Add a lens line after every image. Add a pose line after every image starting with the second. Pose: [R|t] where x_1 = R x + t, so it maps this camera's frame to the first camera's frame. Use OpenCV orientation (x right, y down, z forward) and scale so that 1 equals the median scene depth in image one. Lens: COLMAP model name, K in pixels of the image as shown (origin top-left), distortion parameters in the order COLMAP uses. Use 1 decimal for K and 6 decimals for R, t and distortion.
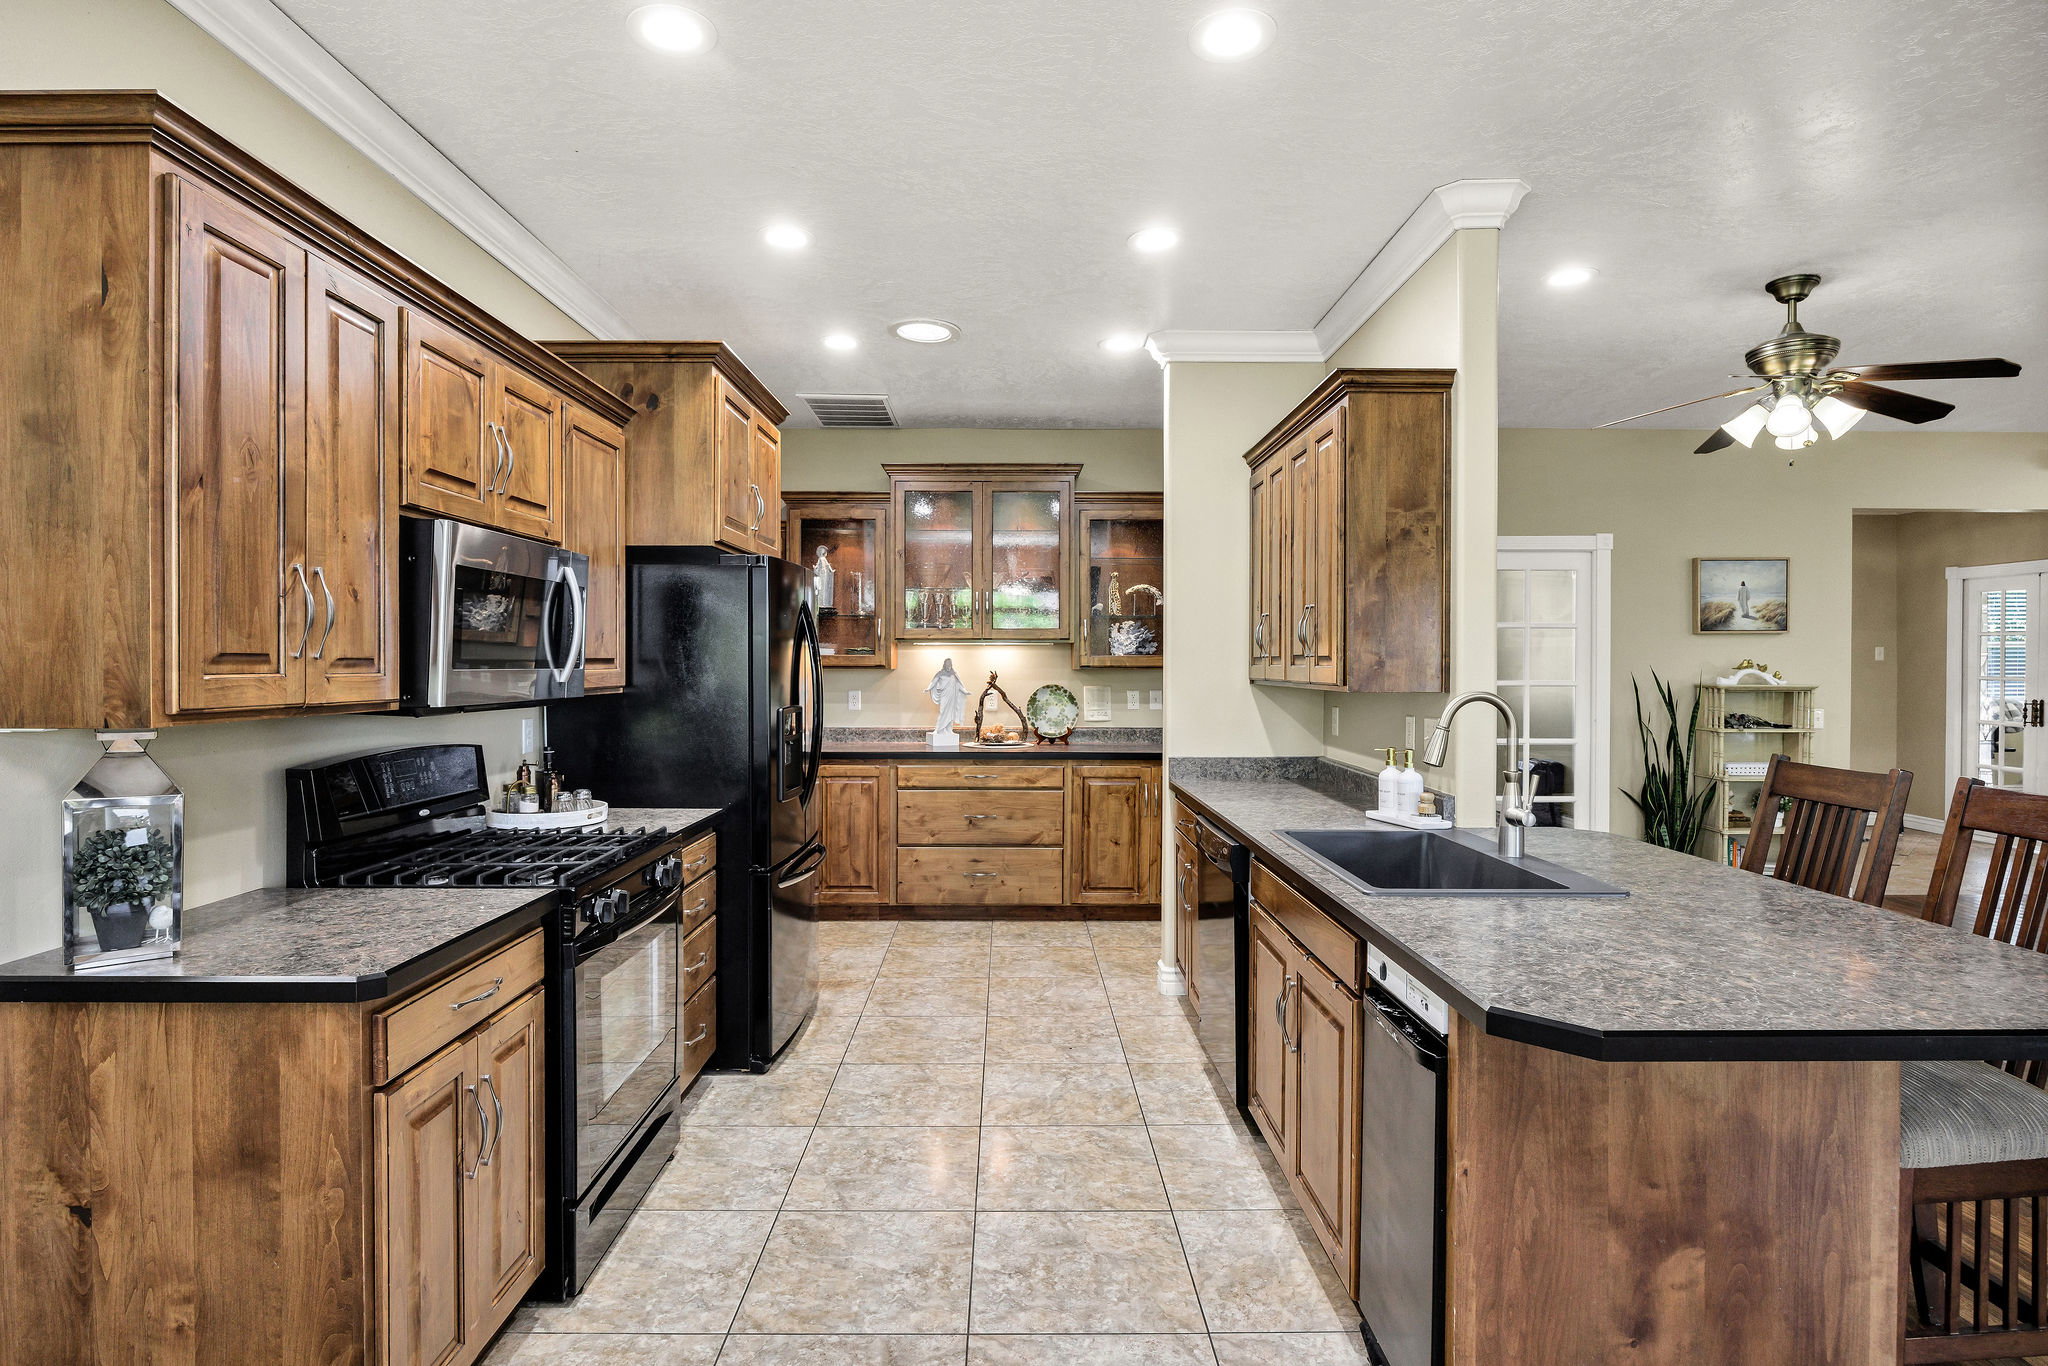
lens RADIAL K [[1100.8, 0, 1018.7], [0, 1100.8, 686.8], [0, 0, 1]] dist [-0.002505, 0.000025]
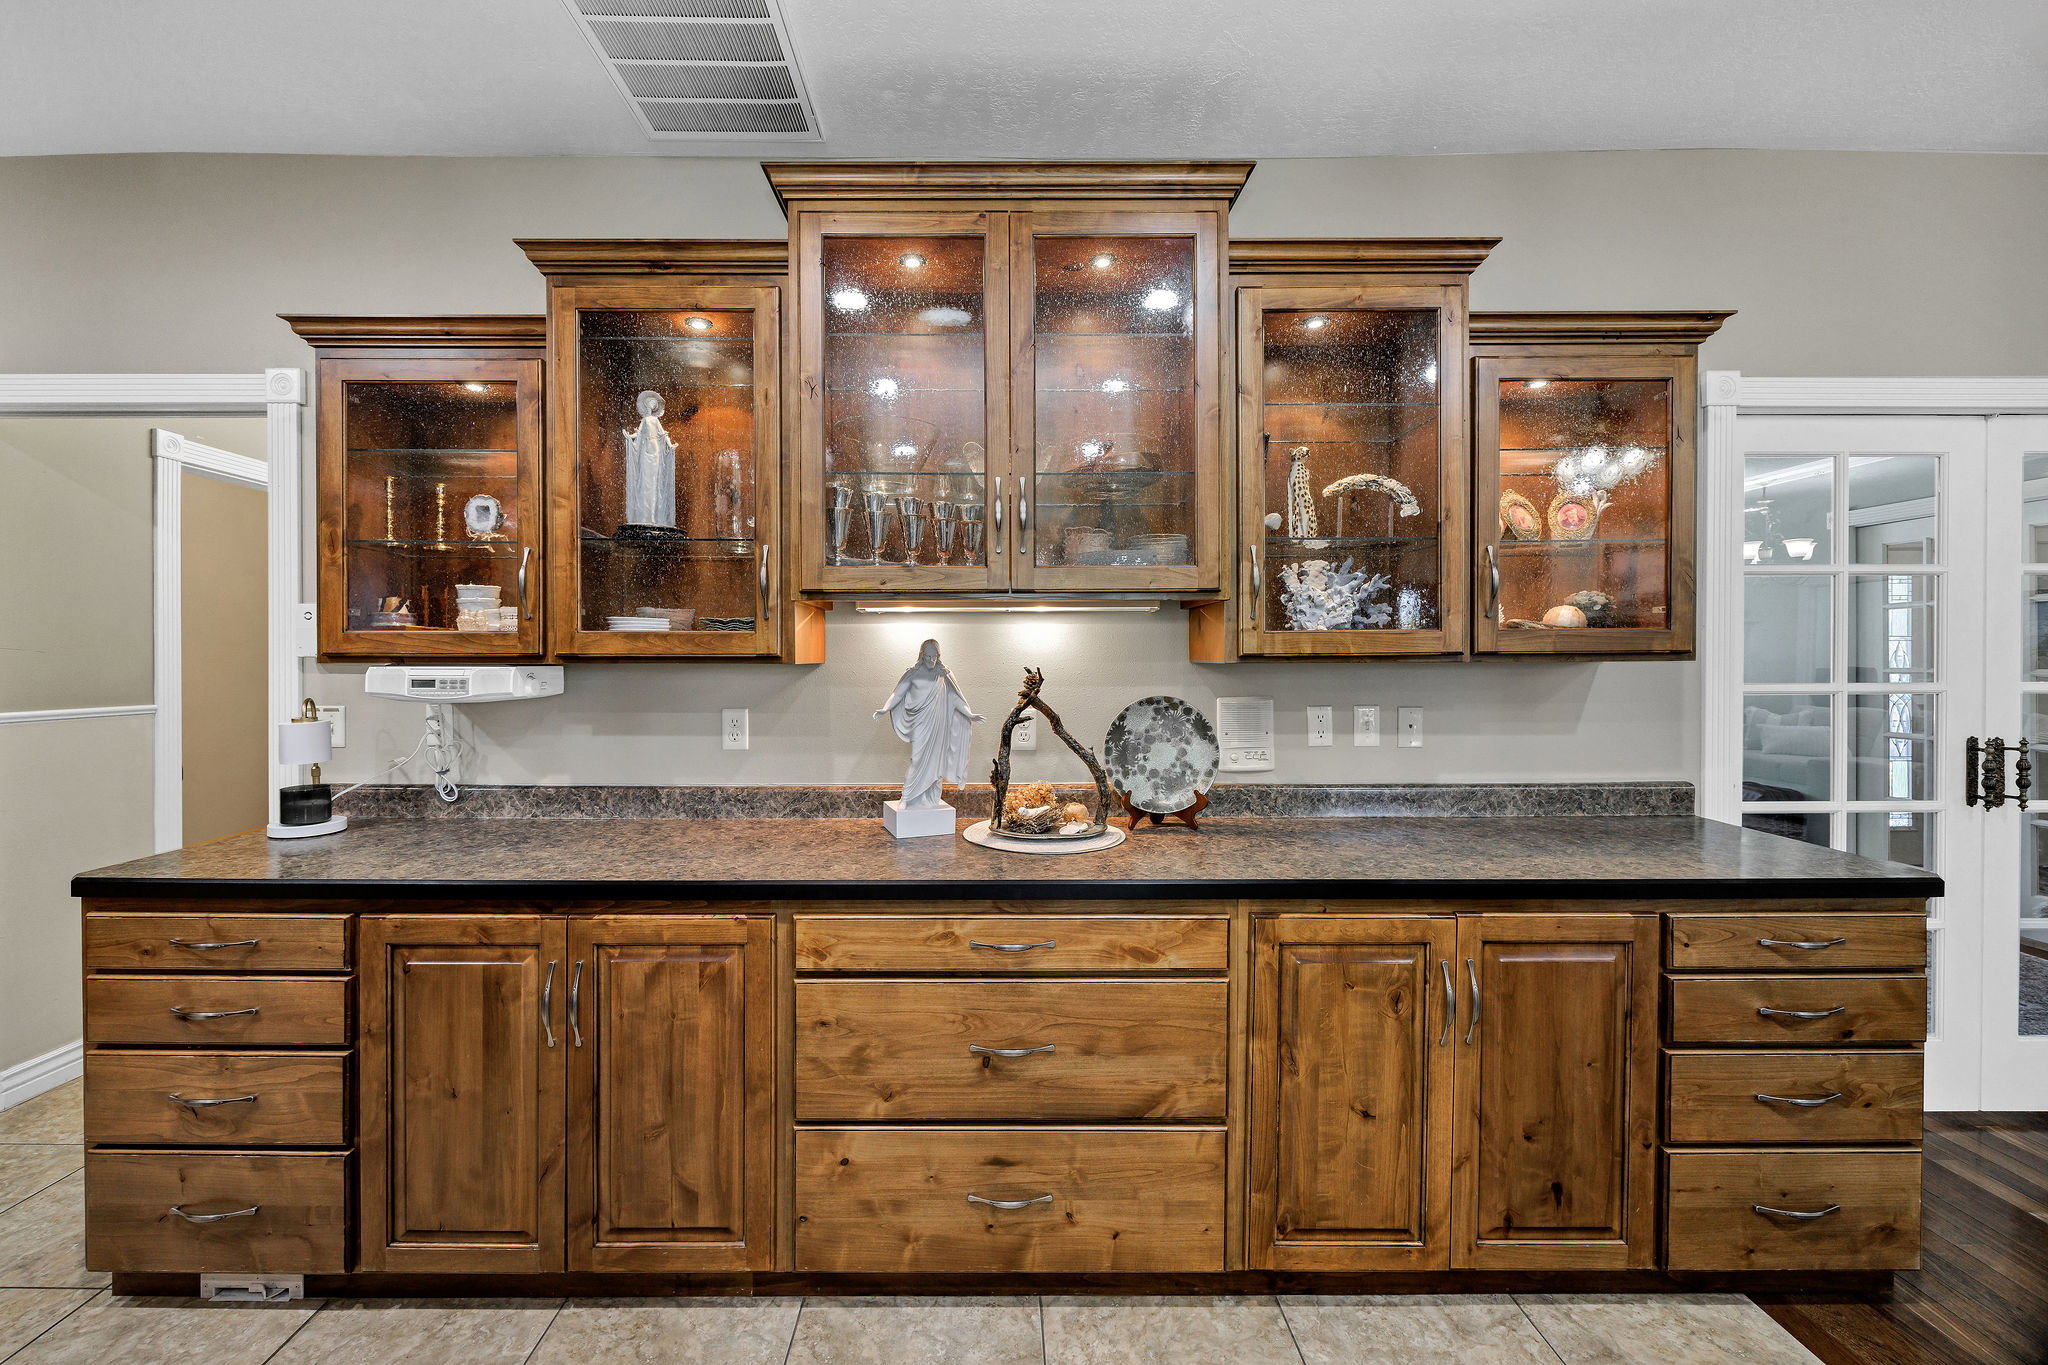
lens RADIAL K [[799.7, 0, 1030.6], [0, 799.7, 672.3], [0, 0, 1]] dist [0.000348, 0.000031]
pose [[0.999298, -0.003672, 0.037271, -0.037707], [0.003781, 0.999989, -0.002866, -0.011996], [-0.037260, 0.003005, 0.999301, 0.715633]]
